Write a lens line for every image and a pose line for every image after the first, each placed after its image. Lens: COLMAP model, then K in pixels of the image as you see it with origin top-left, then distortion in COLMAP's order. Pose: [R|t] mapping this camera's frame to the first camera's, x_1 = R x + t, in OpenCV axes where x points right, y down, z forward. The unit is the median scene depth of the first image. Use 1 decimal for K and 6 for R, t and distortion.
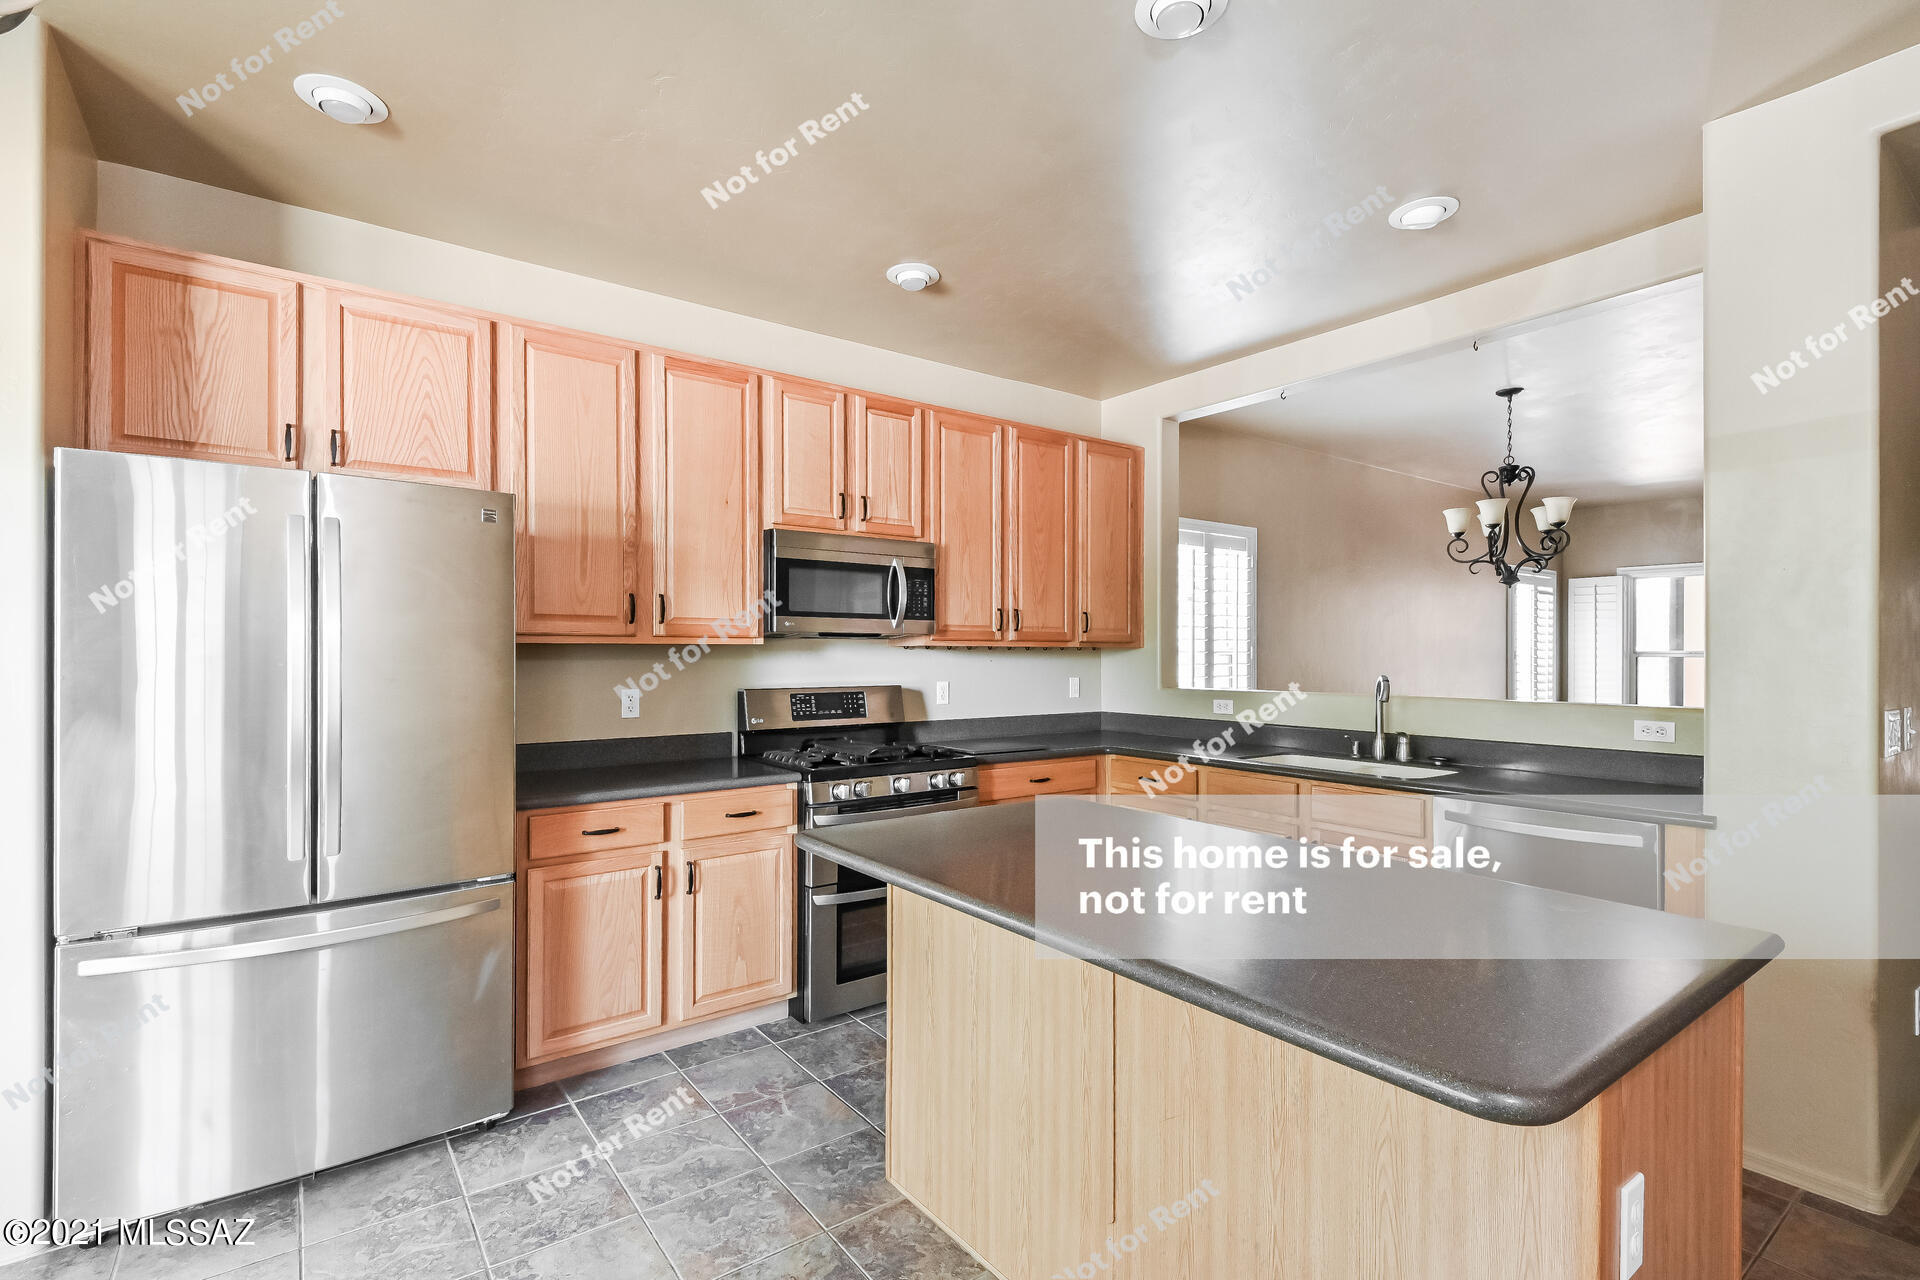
lens RADIAL K [[880.9, 0, 952.6], [0, 880.9, 645.5], [0, 0, 1]] dist [0.003522, -0.002996]
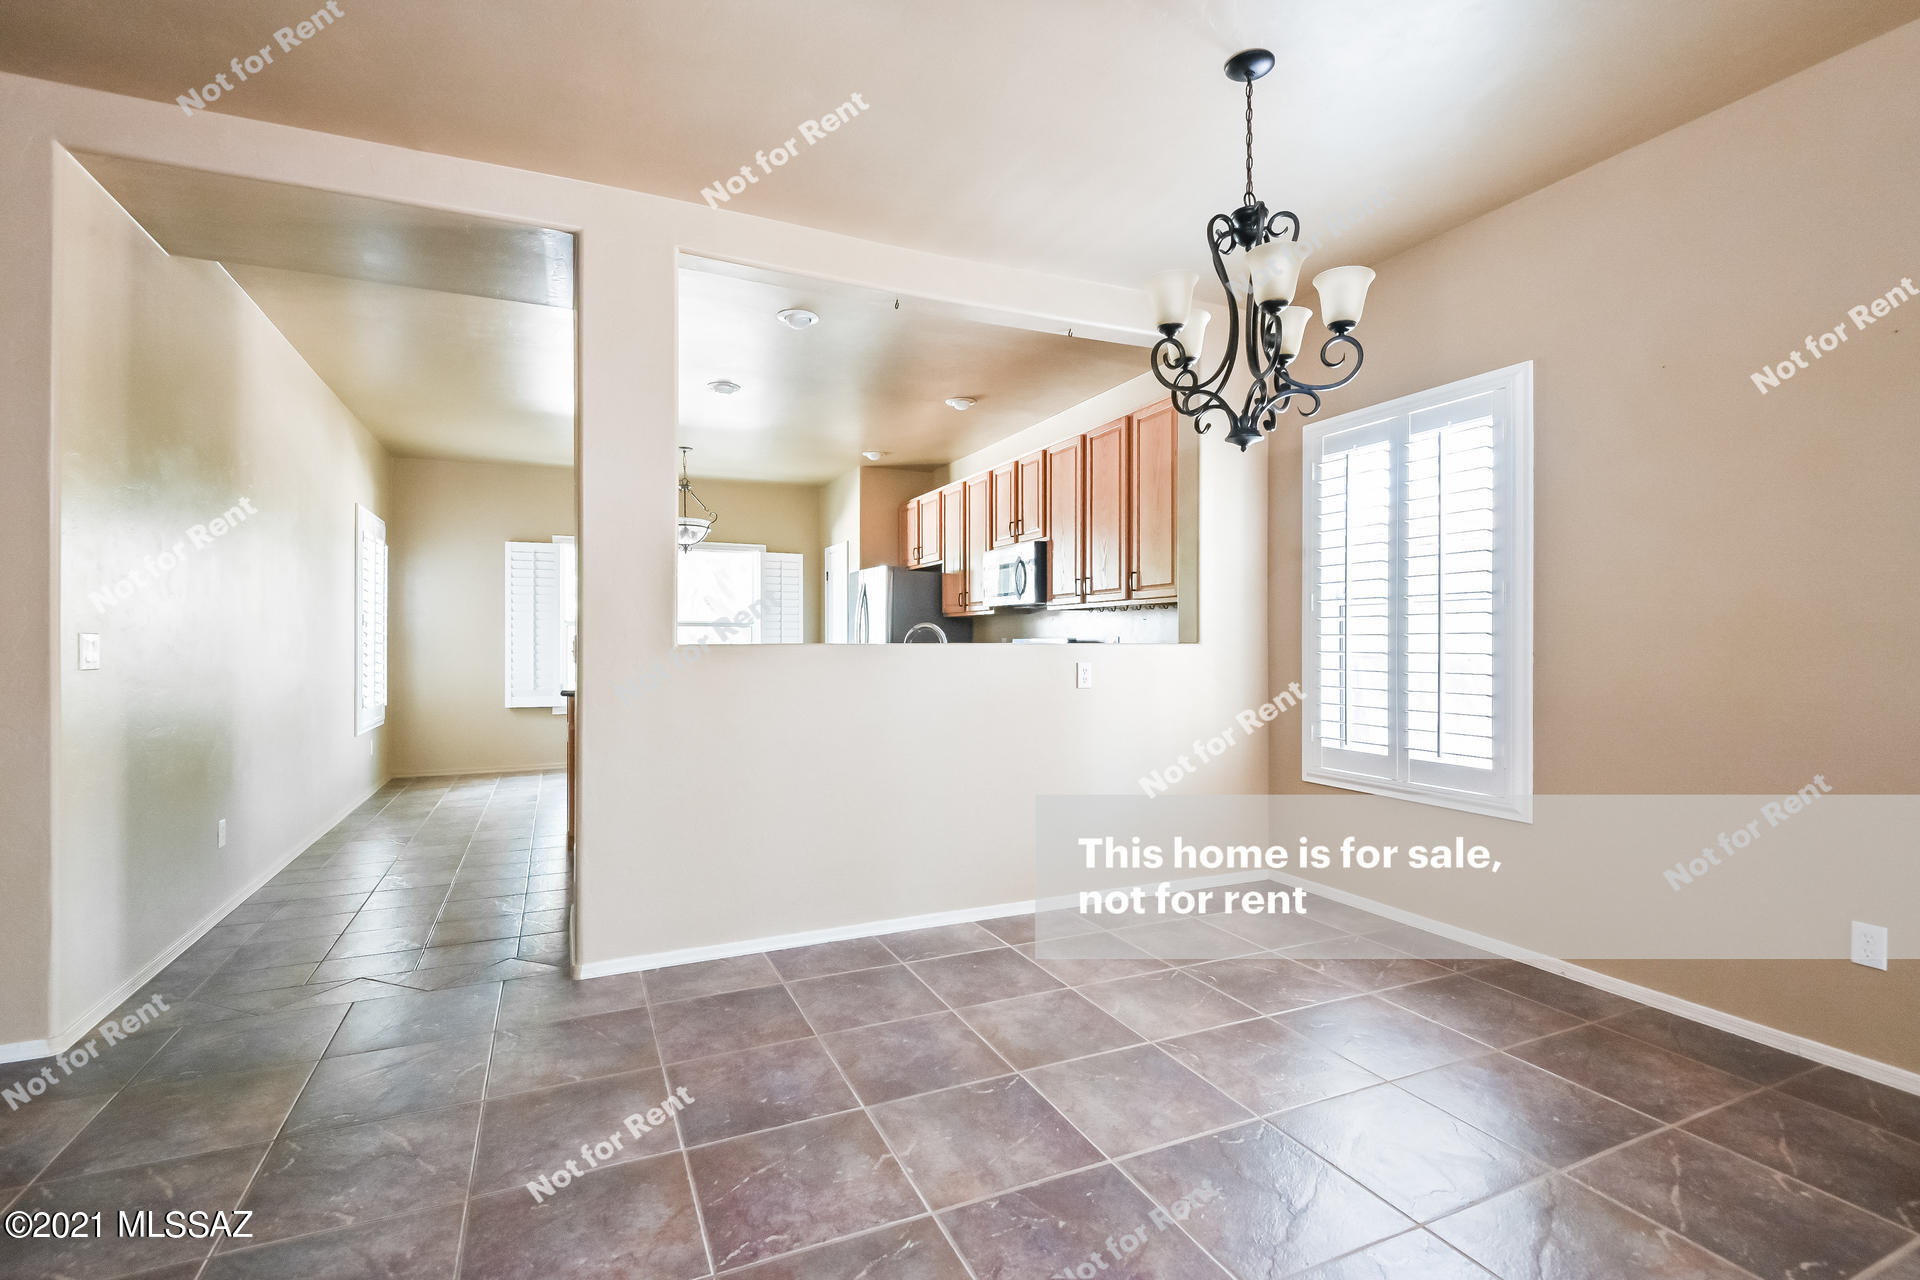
lens RADIAL K [[880.9, 0, 955.5], [0, 880.9, 648.0], [0, 0, 1]] dist [0.003522, -0.002996]
pose [[-0.221945, 0.005819, -0.975042, 1.484111], [0.010181, 0.999942, 0.003650, 0.057122], [0.975006, -0.009117, -0.221991, 1.221116]]
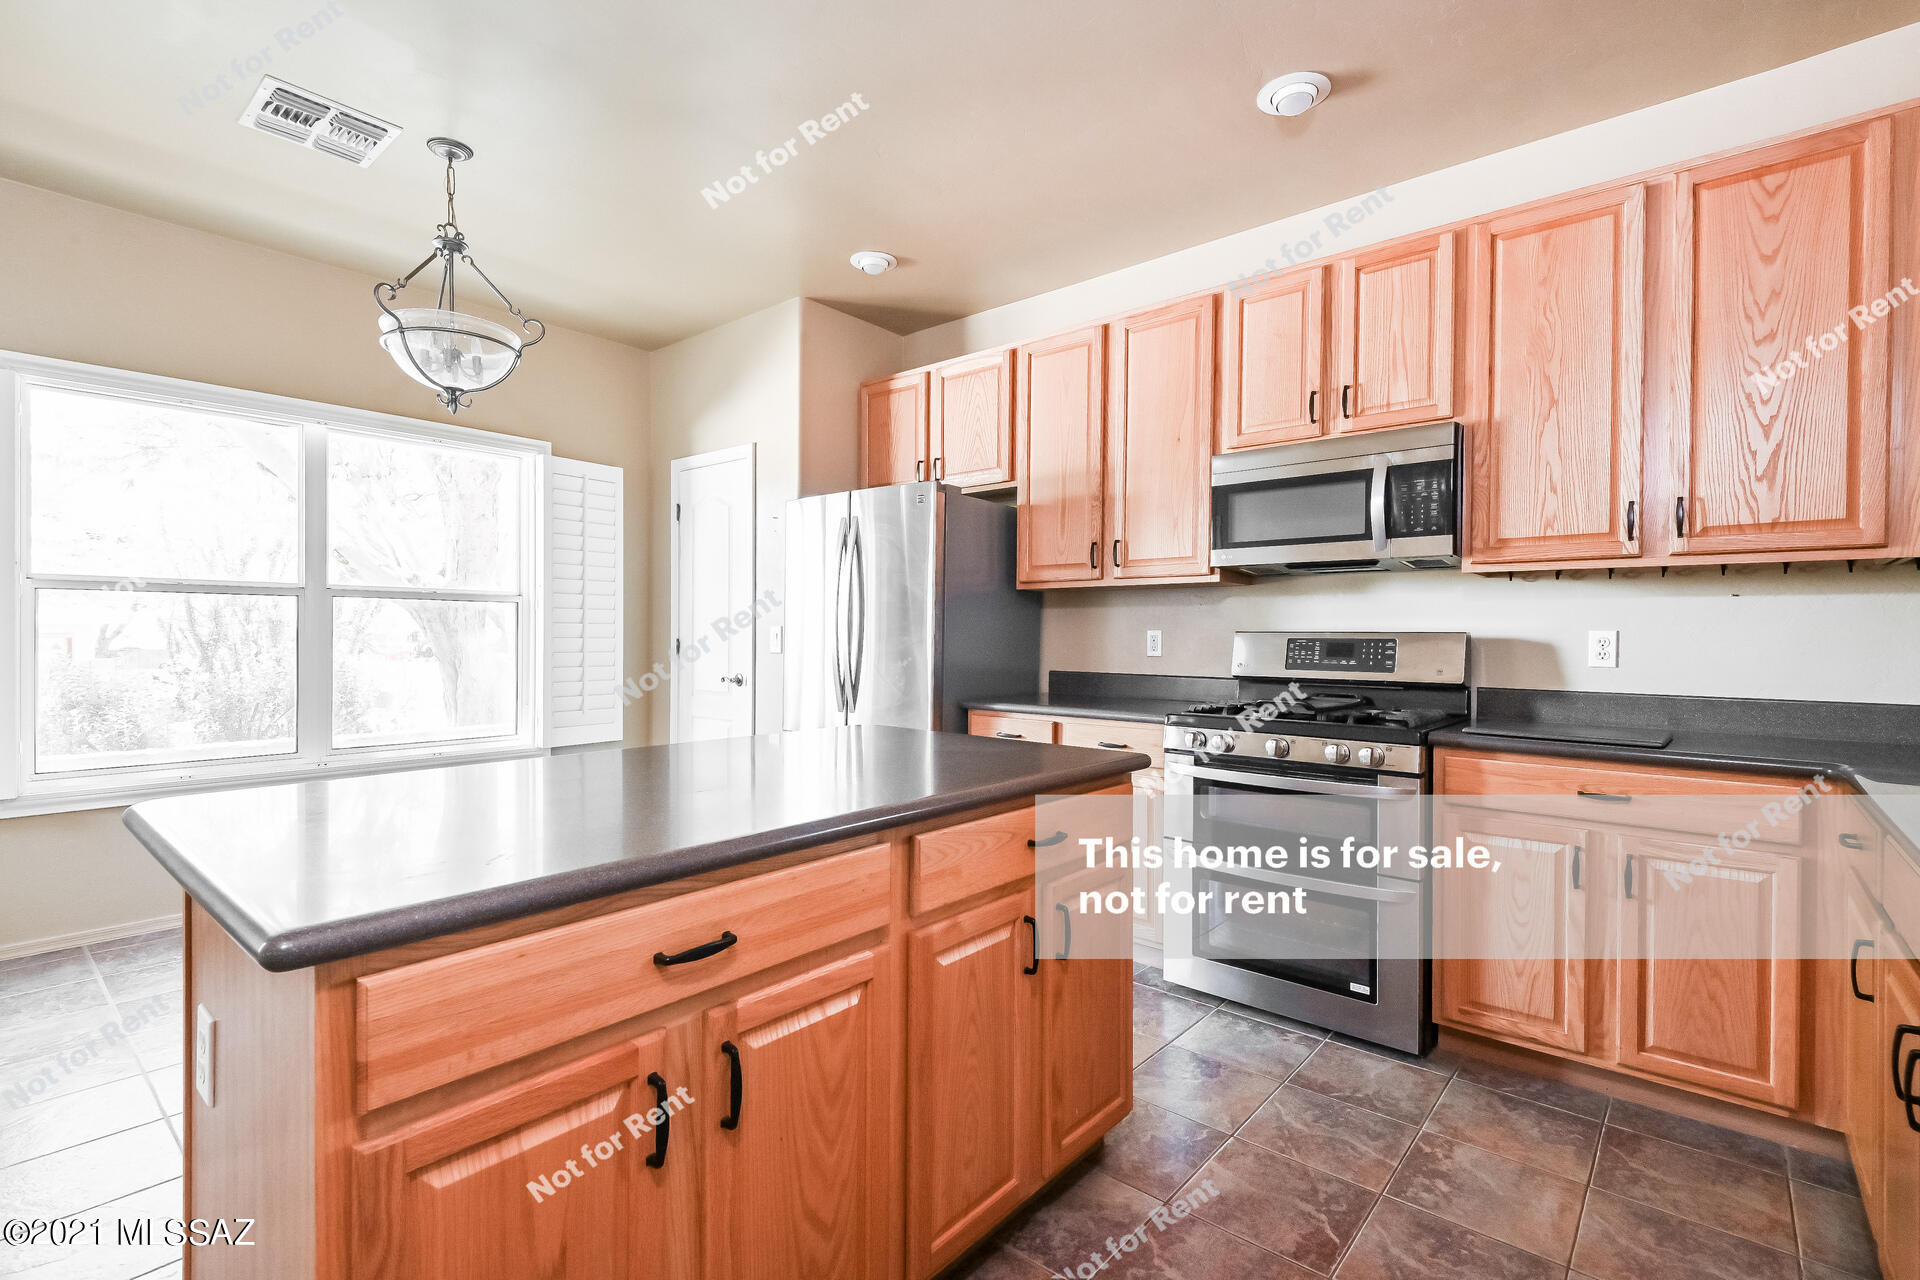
lens RADIAL K [[880.9, 0, 960.0], [0, 880.9, 641.5], [0, 0, 1]] dist [0.003522, -0.002996]
pose [[0.208660, 0.005396, -0.977973, 0.574667], [0.003495, 0.999974, 0.006263, 0.049528], [0.977982, -0.004725, 0.208635, 0.484455]]
